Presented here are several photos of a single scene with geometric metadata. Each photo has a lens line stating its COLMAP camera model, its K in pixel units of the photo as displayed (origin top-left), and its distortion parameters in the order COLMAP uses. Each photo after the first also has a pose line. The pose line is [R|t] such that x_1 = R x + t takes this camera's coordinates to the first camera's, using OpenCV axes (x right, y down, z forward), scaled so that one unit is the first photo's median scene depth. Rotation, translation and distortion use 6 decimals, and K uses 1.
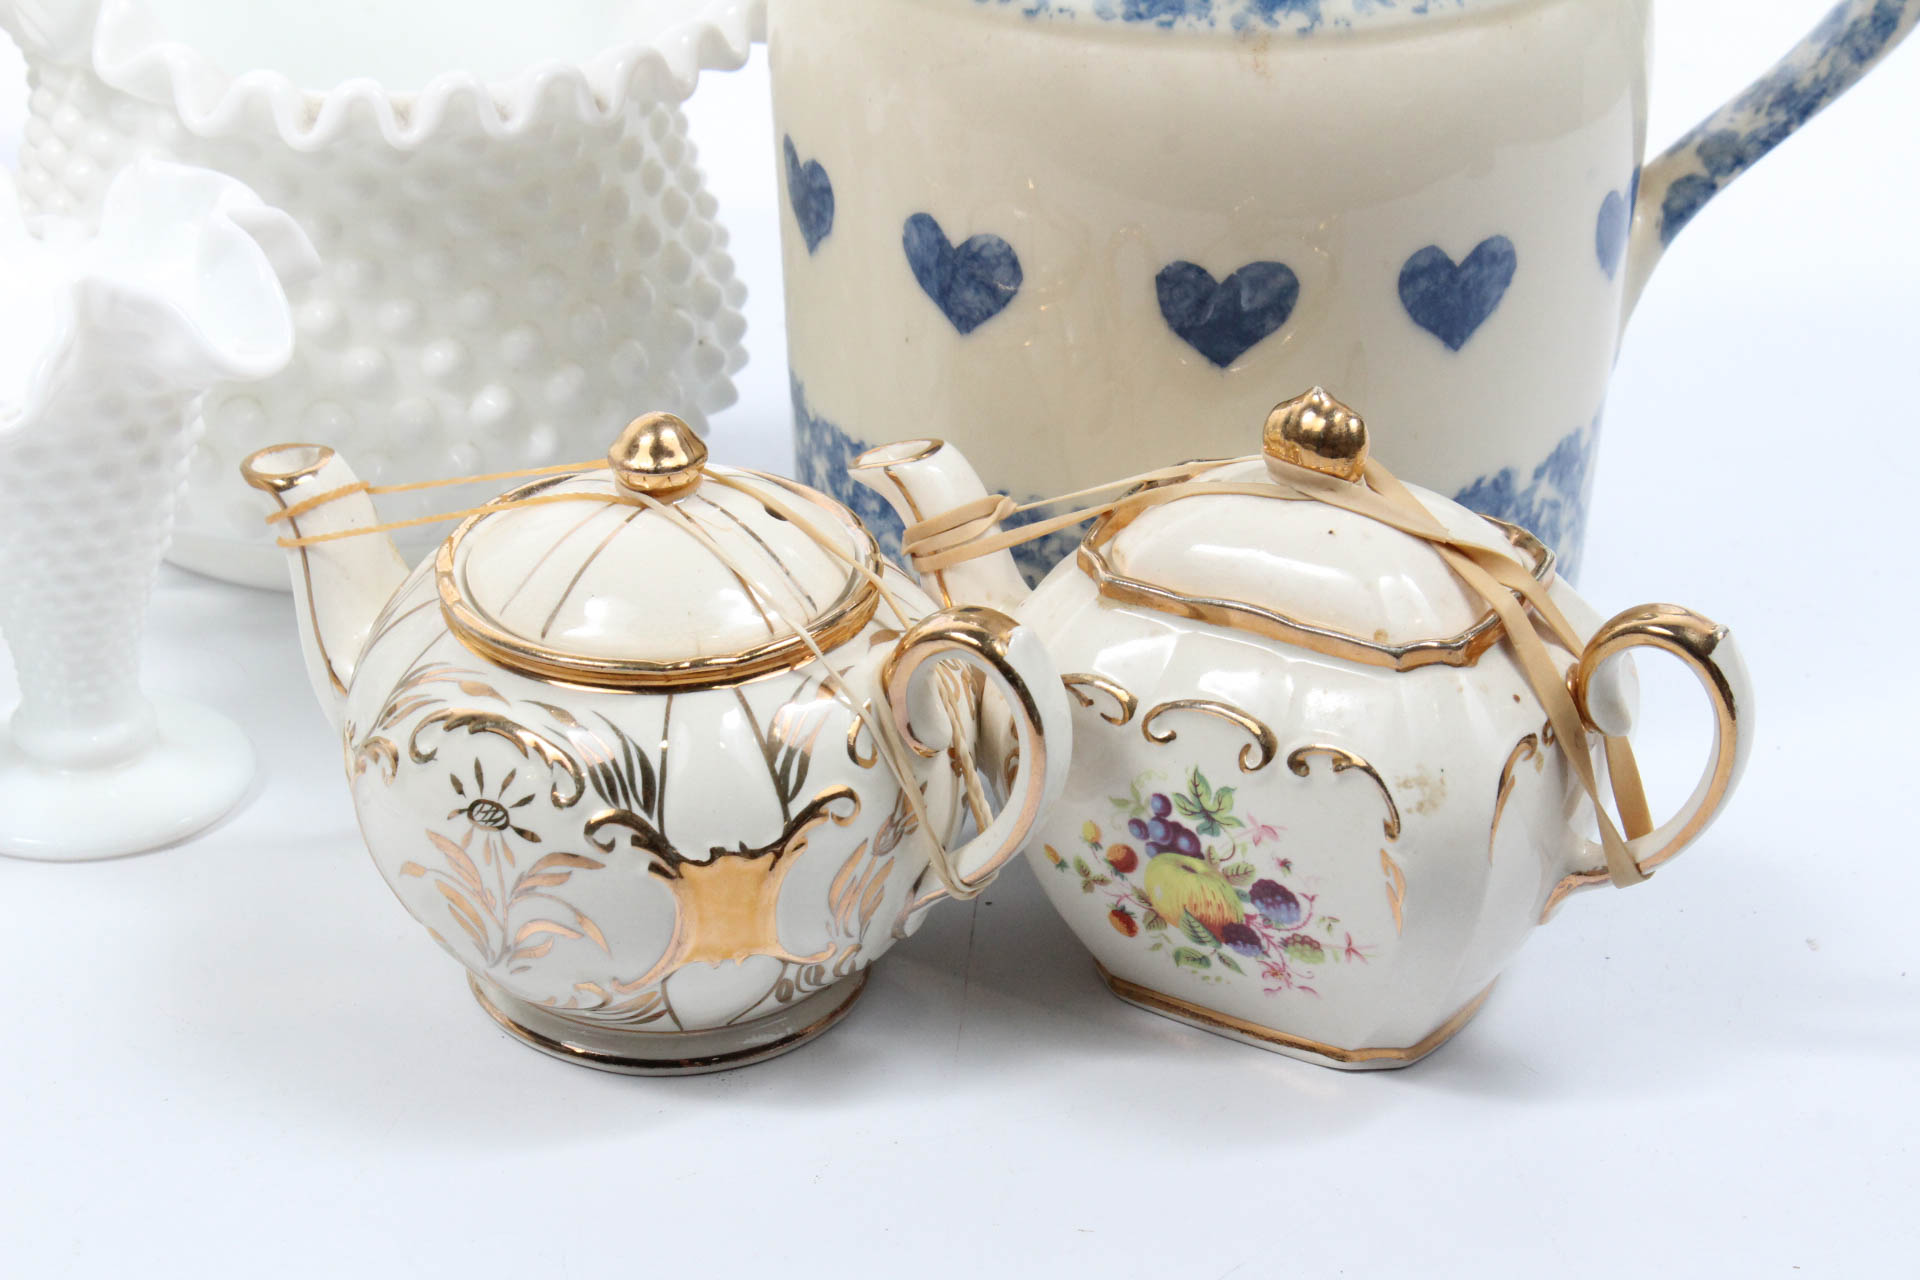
lens RADIAL K [[4601.9, 0, 960.0], [0, 4601.9, 640.0], [0, 0, 1]] dist [0.055177, 0.694692]
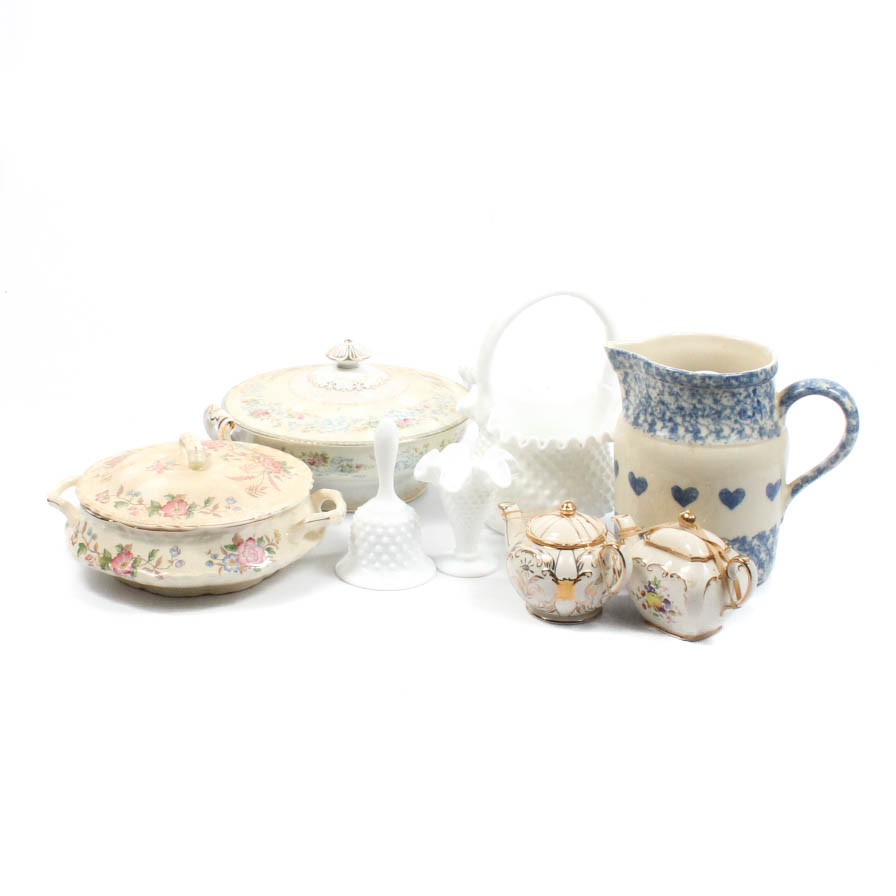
lens RADIAL K [[2038.1, 0, 448.0], [0, 2038.1, 448.0], [0, 0, 1]] dist [-0.046936, -0.344957]
pose [[0.954937, 0.104679, -0.277735, 0.444887], [-0.138518, 0.984766, -0.105109, 0.156818], [0.262502, 0.138844, 0.954890, -1.300005]]
